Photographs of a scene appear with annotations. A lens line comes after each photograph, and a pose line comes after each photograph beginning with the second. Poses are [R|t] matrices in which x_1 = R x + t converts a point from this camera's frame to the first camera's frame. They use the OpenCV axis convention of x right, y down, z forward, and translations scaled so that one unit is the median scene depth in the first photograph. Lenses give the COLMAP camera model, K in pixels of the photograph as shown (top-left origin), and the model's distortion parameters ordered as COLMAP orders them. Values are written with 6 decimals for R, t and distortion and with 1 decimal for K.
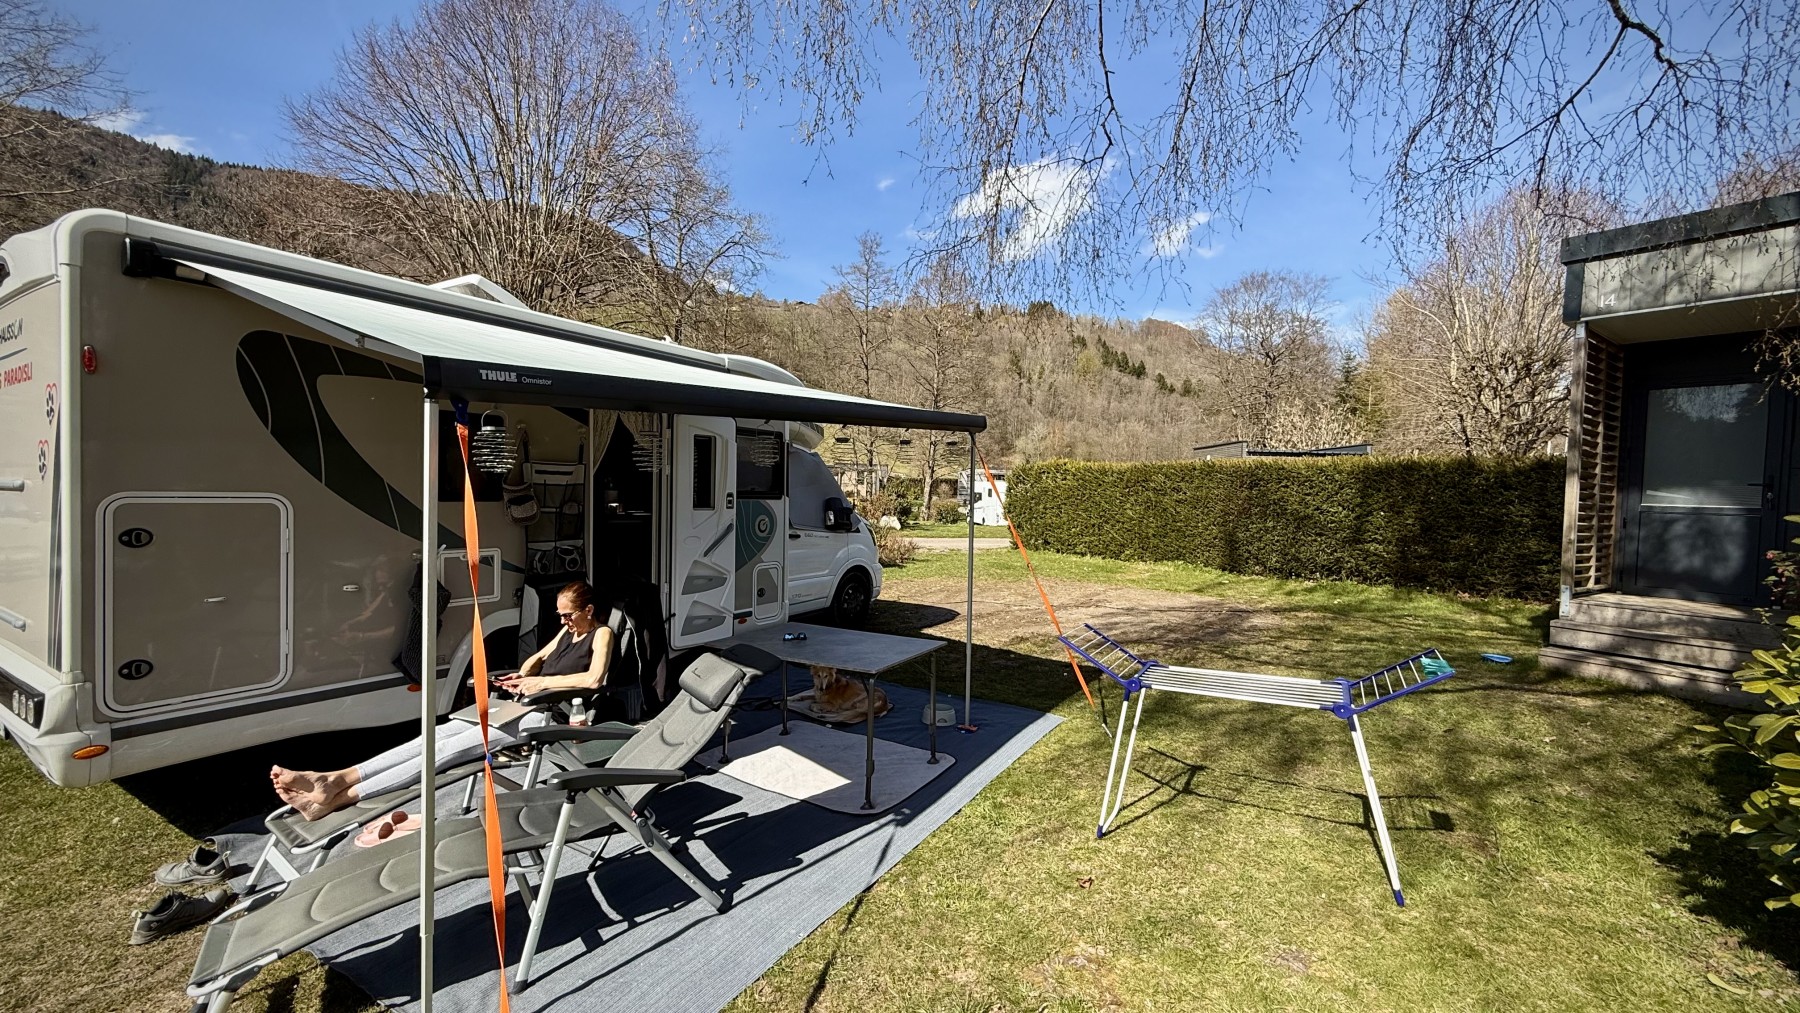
lens RADIAL K [[708.7, 0, 902.3], [0, 708.7, 515.0], [0, 0, 1]] dist [-0.000373, 0.000617]
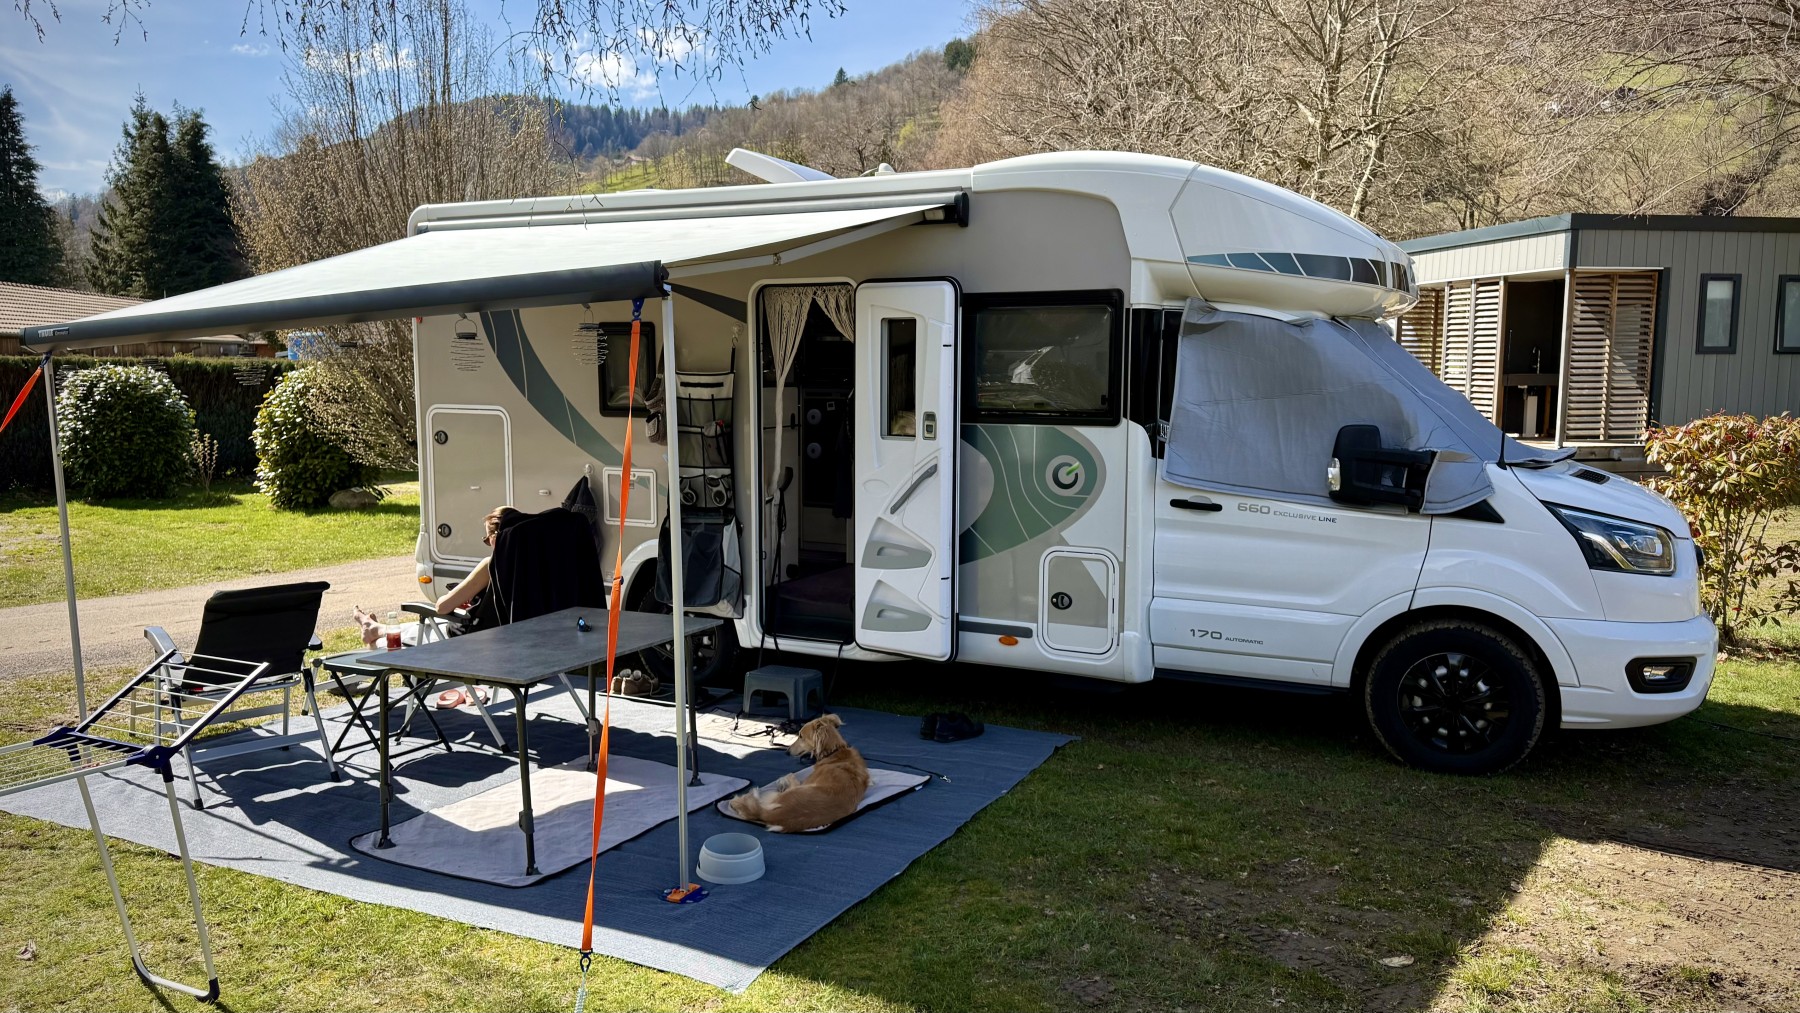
lens RADIAL K [[1257.9, 0, 901.2], [0, 1257.9, 504.6], [0, 0, 1]] dist [0.006557, 0.000818]
pose [[0.093305, 0.100147, -0.990588, 0.972418], [-0.029615, 0.994767, 0.097780, -0.068967], [0.995197, 0.020213, 0.095782, 1.069932]]
